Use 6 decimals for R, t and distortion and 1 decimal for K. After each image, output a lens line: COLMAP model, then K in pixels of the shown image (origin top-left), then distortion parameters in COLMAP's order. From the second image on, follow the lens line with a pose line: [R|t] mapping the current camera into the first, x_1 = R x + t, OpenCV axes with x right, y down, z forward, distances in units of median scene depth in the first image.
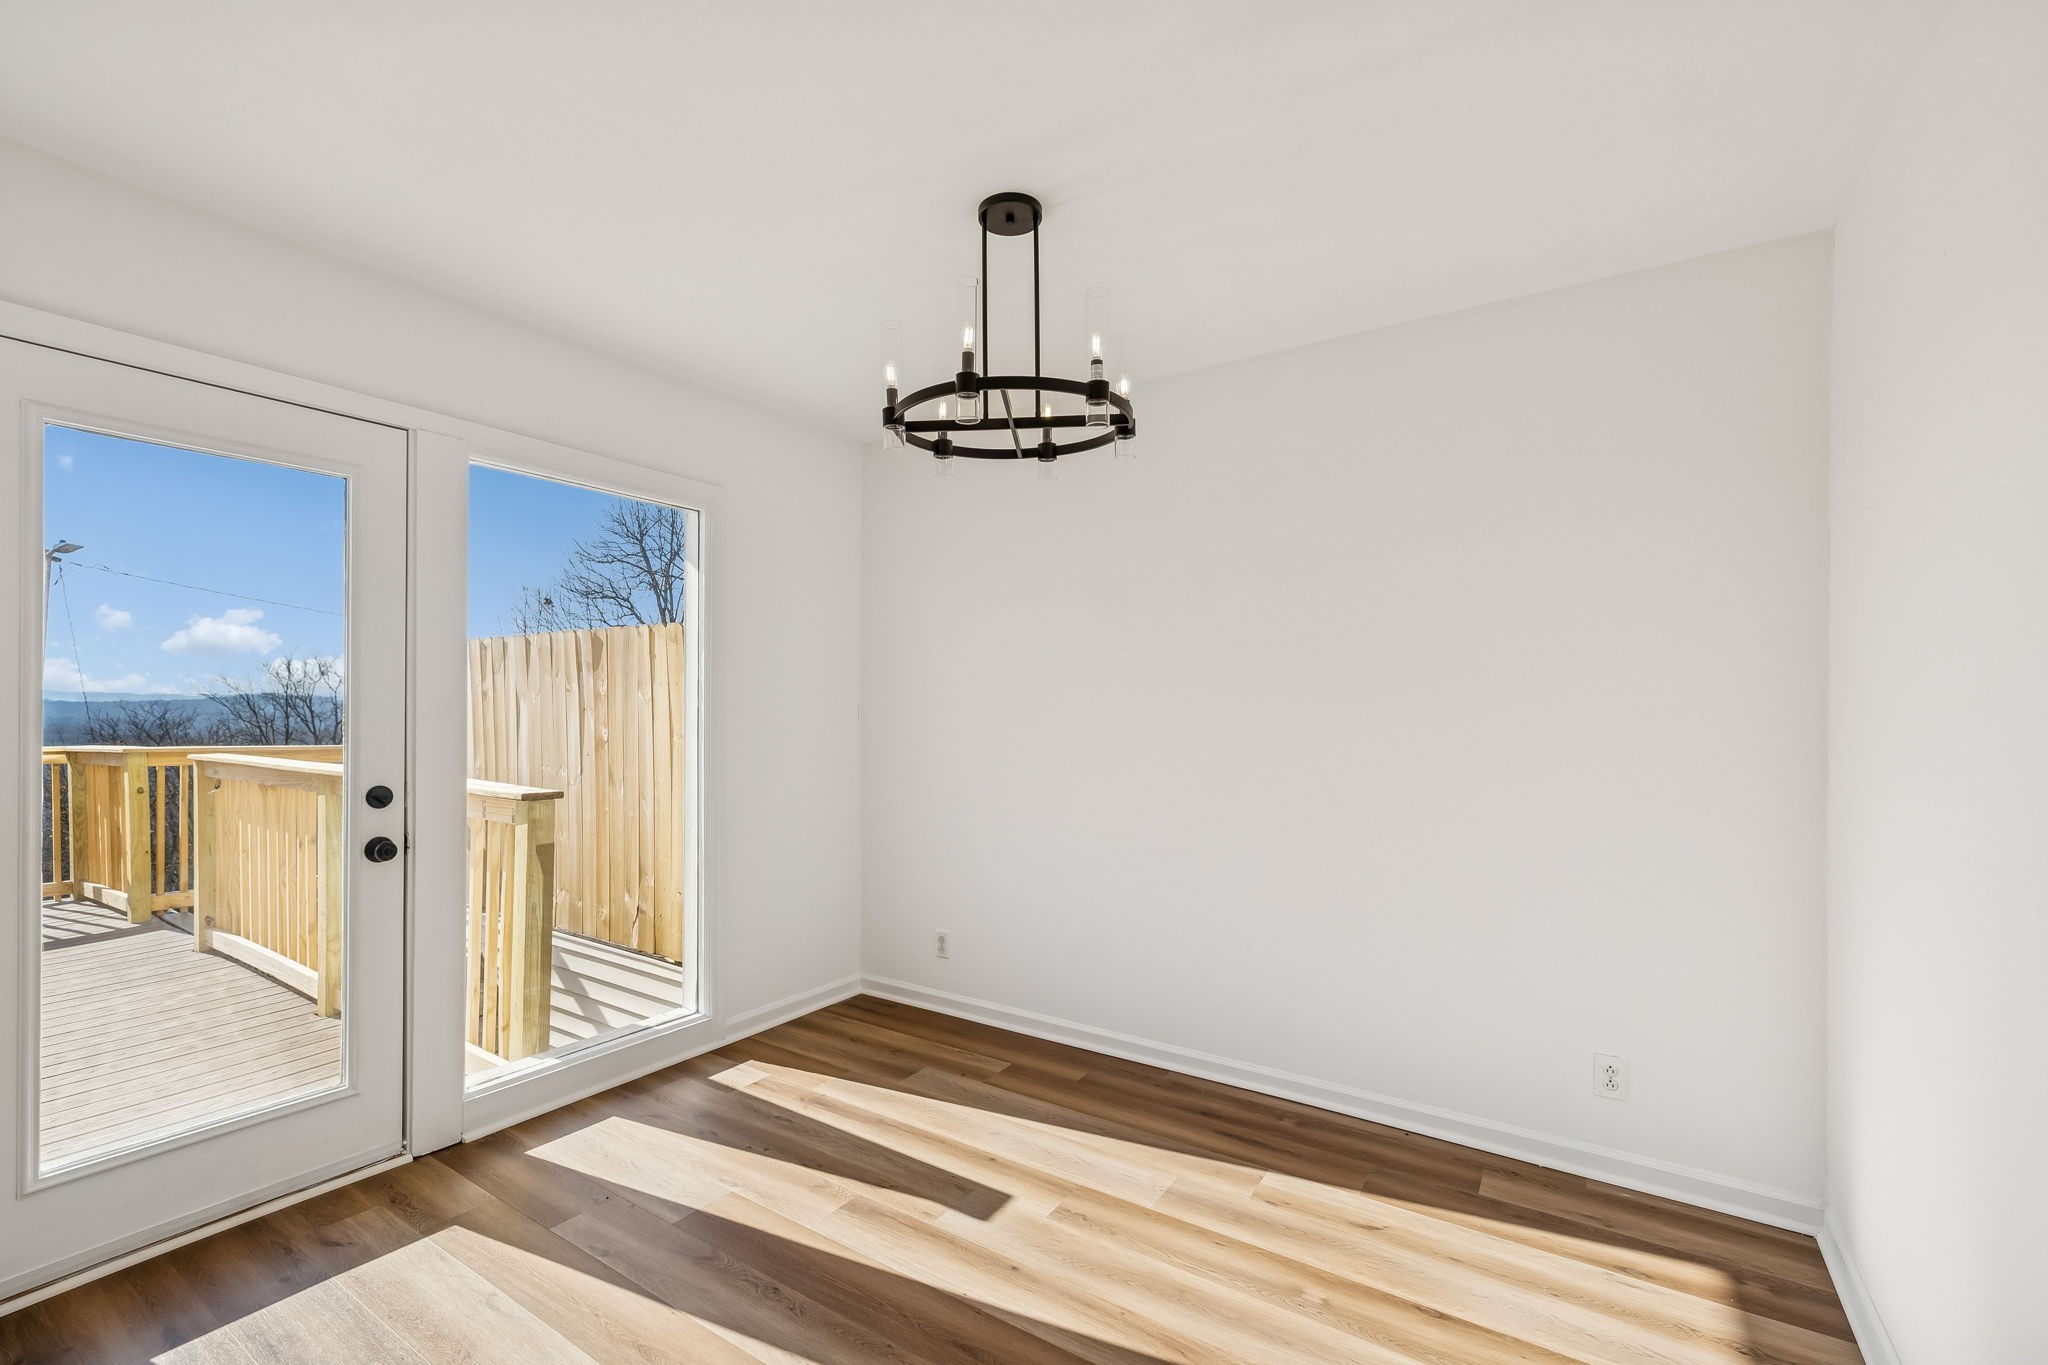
lens RADIAL K [[868.7, 0, 1013.9], [0, 868.7, 687.4], [0, 0, 1]] dist [0.000072, 0.000952]
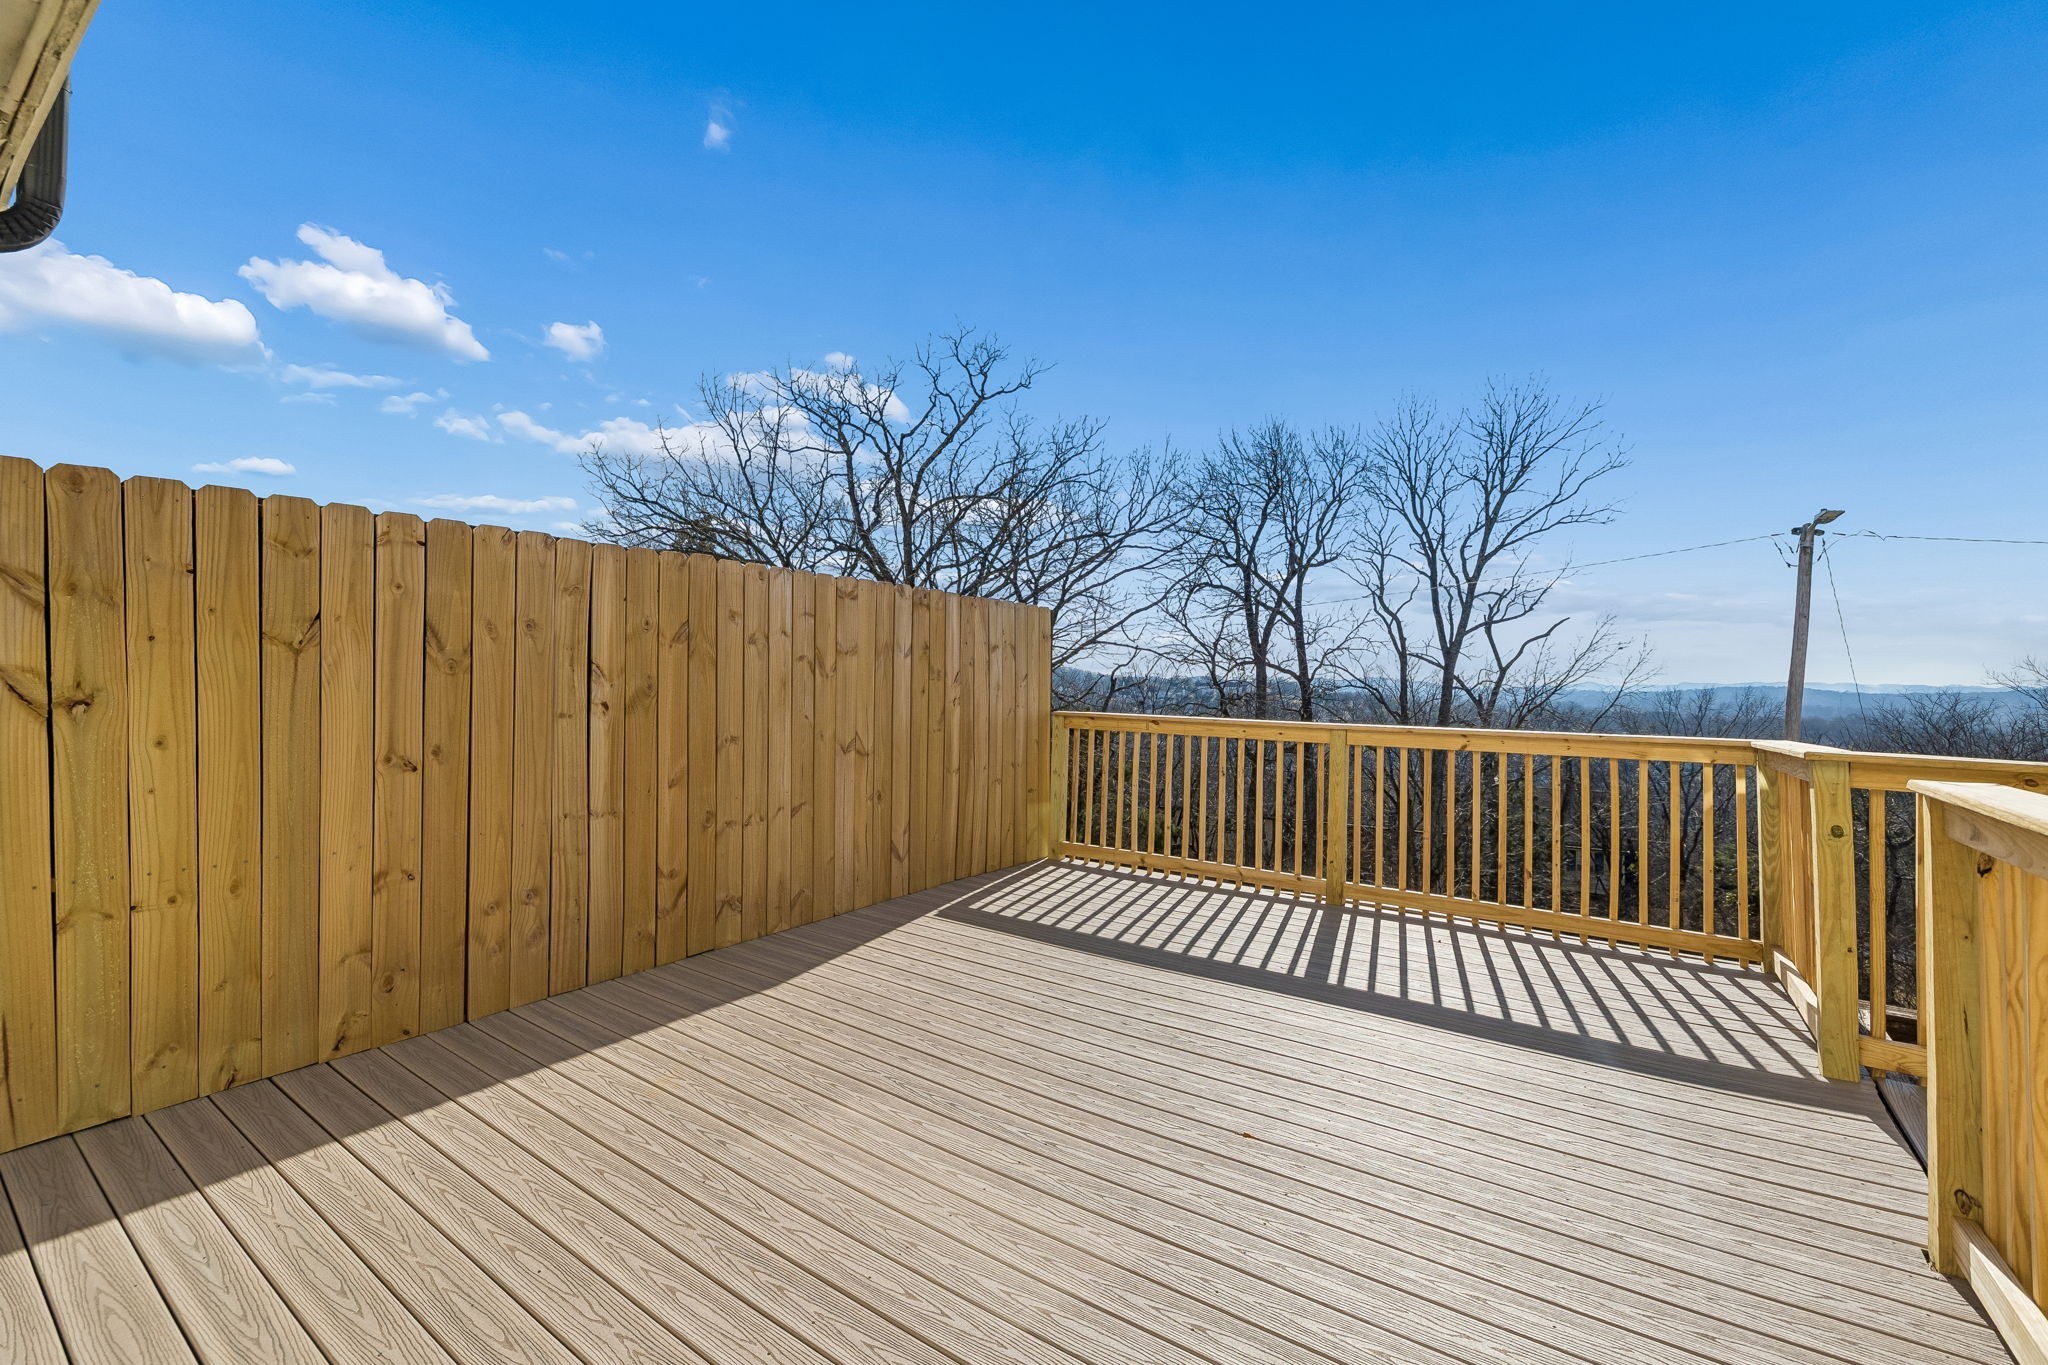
lens RADIAL K [[868.7, 0, 1022.2], [0, 868.7, 686.3], [0, 0, 1]] dist [0.000072, 0.000952]
pose [[-0.026540, -0.001848, -0.999646, -0.455748], [0.009022, 0.999957, -0.002088, 0.026001], [0.999607, -0.009074, -0.026522, 0.512971]]
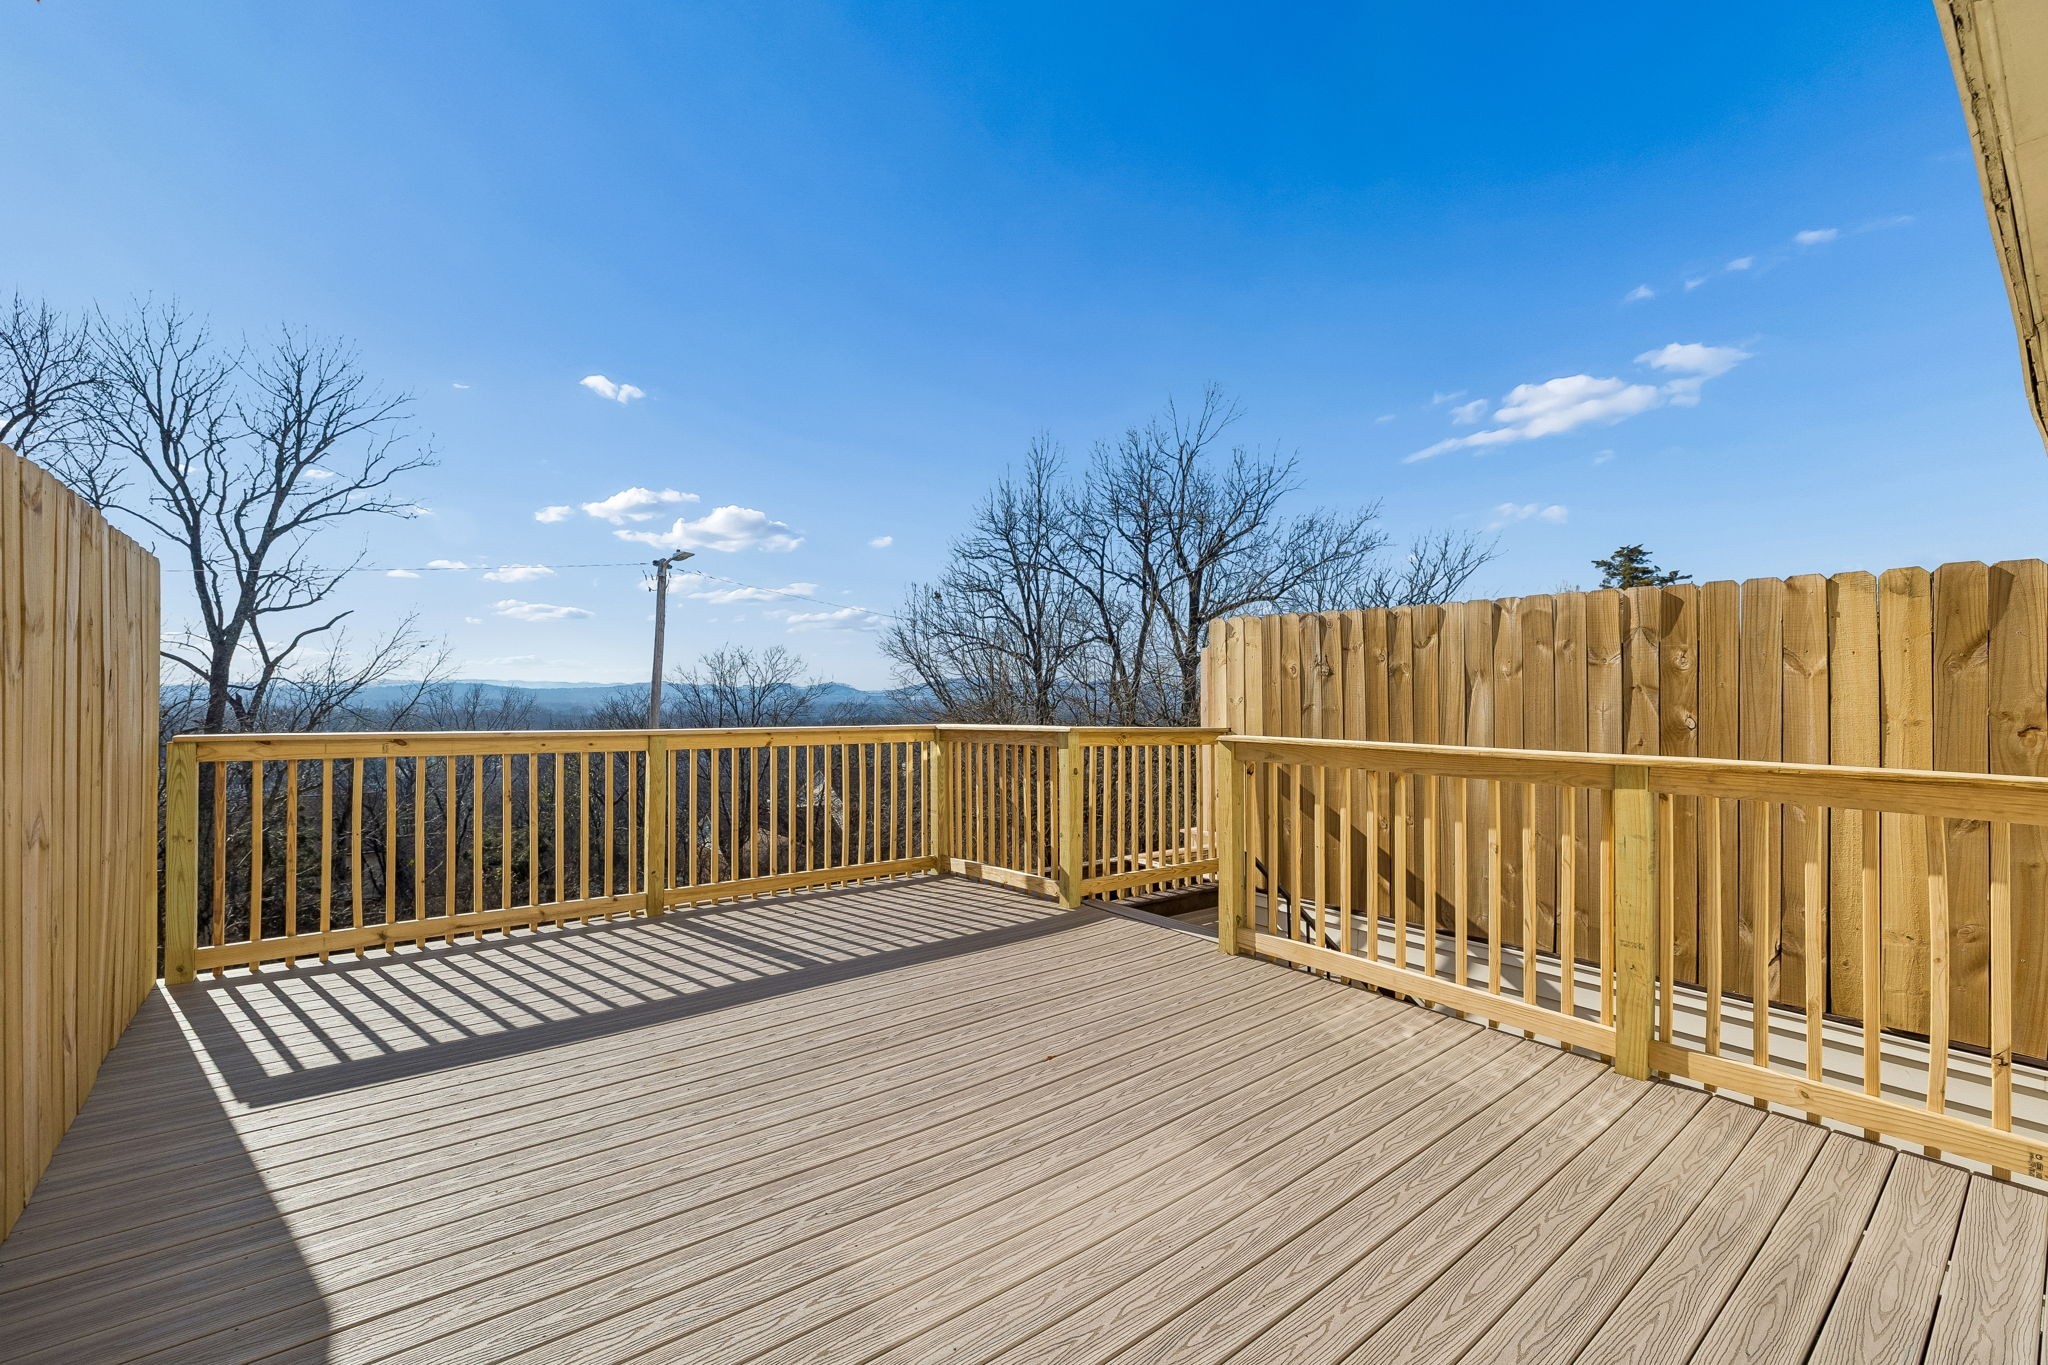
lens RADIAL K [[868.7, 0, 1024.5], [0, 868.7, 650.1], [0, 0, 1]] dist [0.000072, 0.000952]
pose [[0.954498, -0.011402, -0.297998, -0.767733], [0.002258, 0.999517, -0.031010, 0.013696], [0.298207, 0.028926, 0.954063, 0.053805]]
